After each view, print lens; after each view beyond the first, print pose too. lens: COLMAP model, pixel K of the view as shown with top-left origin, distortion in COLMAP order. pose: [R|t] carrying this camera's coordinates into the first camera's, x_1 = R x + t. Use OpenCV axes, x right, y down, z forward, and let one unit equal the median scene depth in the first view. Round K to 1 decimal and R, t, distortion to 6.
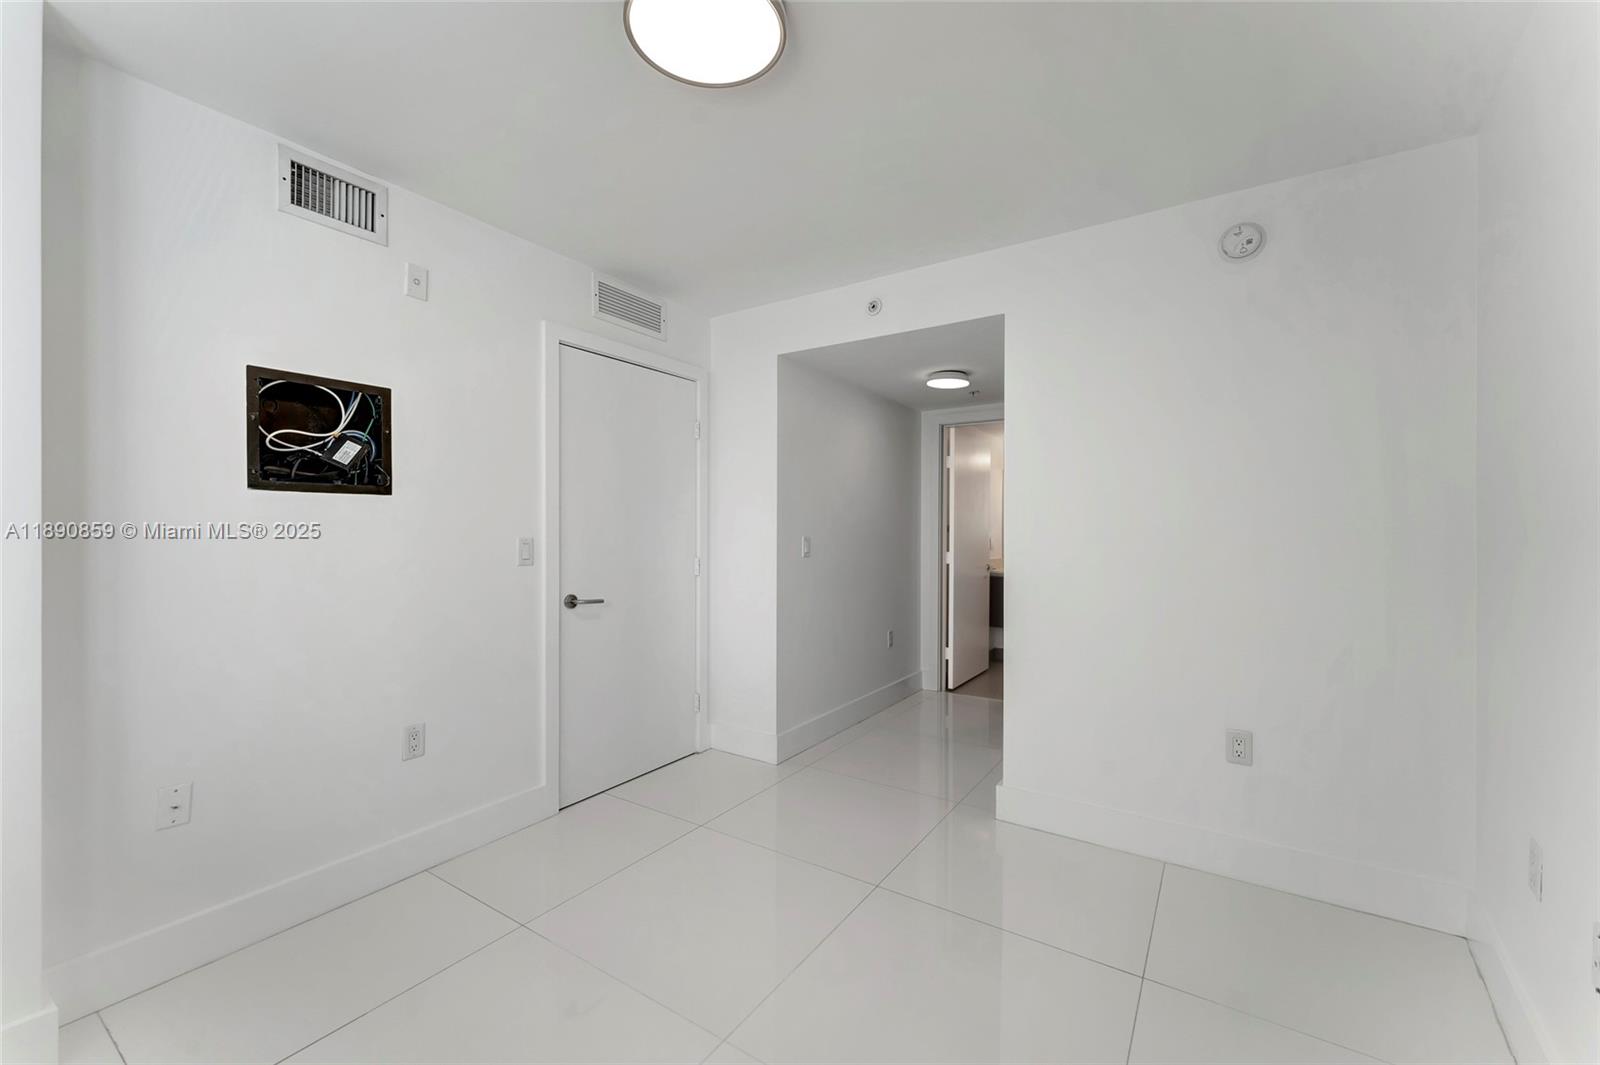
lens RADIAL K [[636.0, 0, 804.3], [0, 636.0, 533.5], [0, 0, 1]] dist [-0.000639, 0.000014]
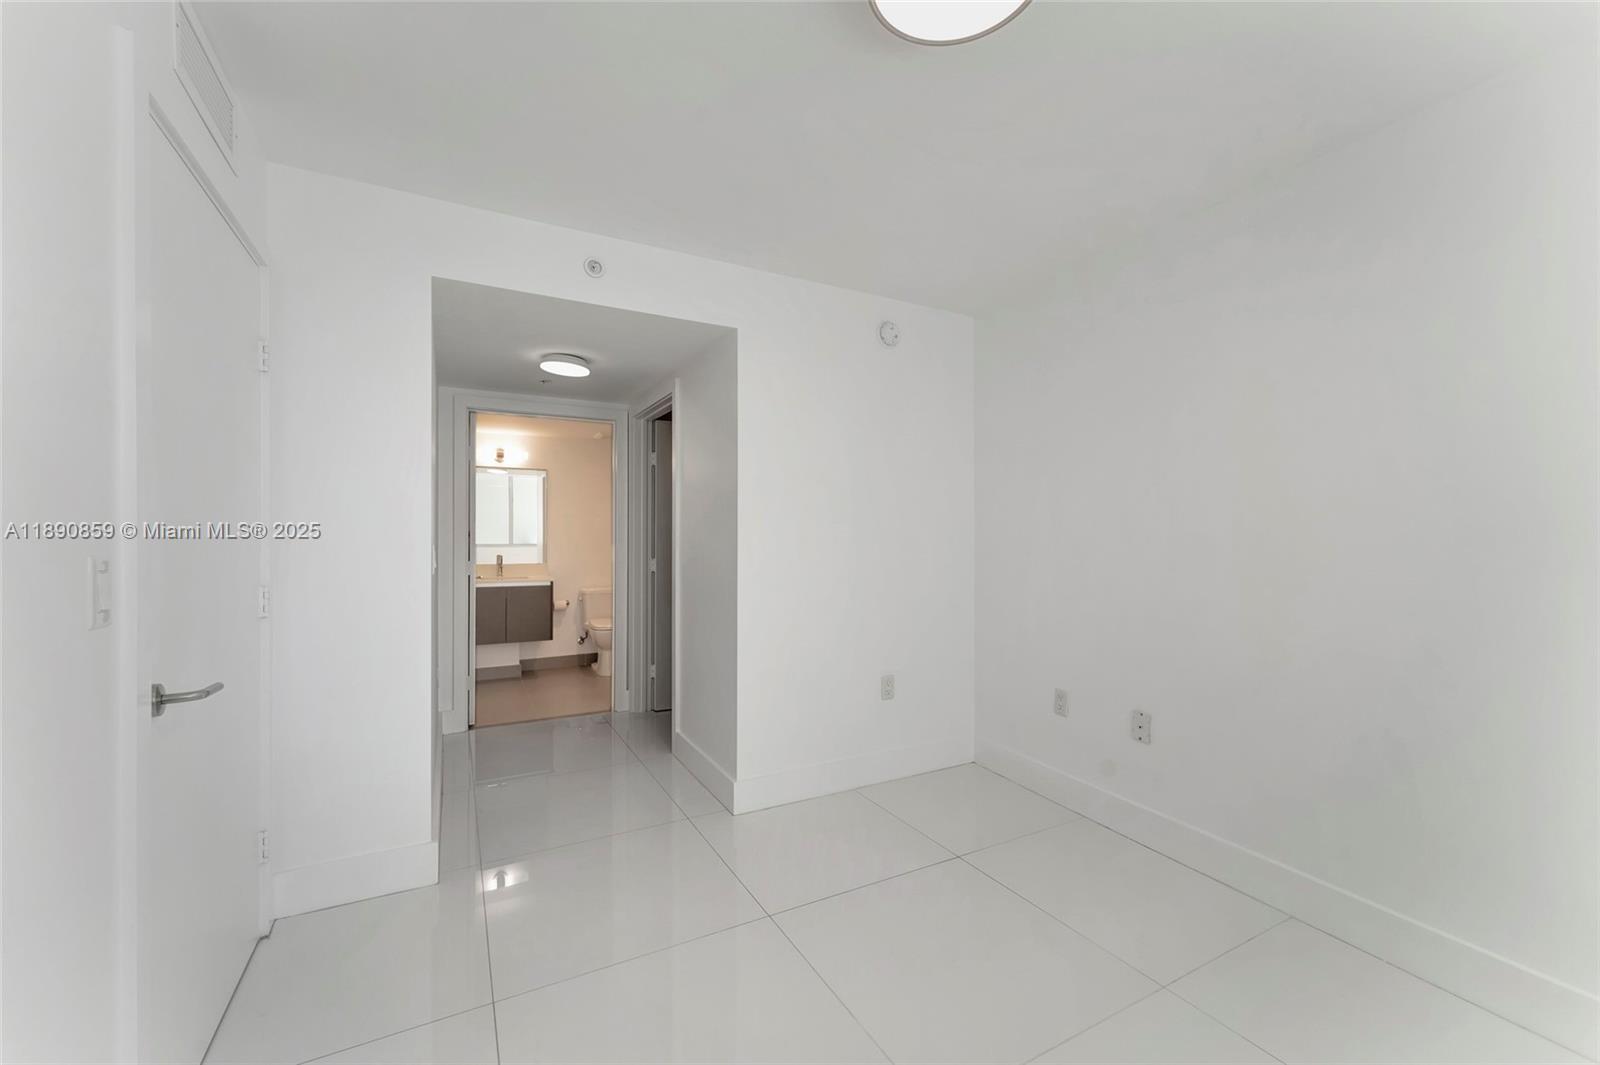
lens RADIAL K [[651.7, 0, 797.4], [0, 651.7, 532.8], [0, 0, 1]] dist [0.001130, 0.000218]
pose [[0.467835, -0.000053, 0.883816, -0.585925], [0.001201, 0.999999, -0.000576, -0.008875], [-0.883815, 0.001331, 0.467835, 0.411876]]
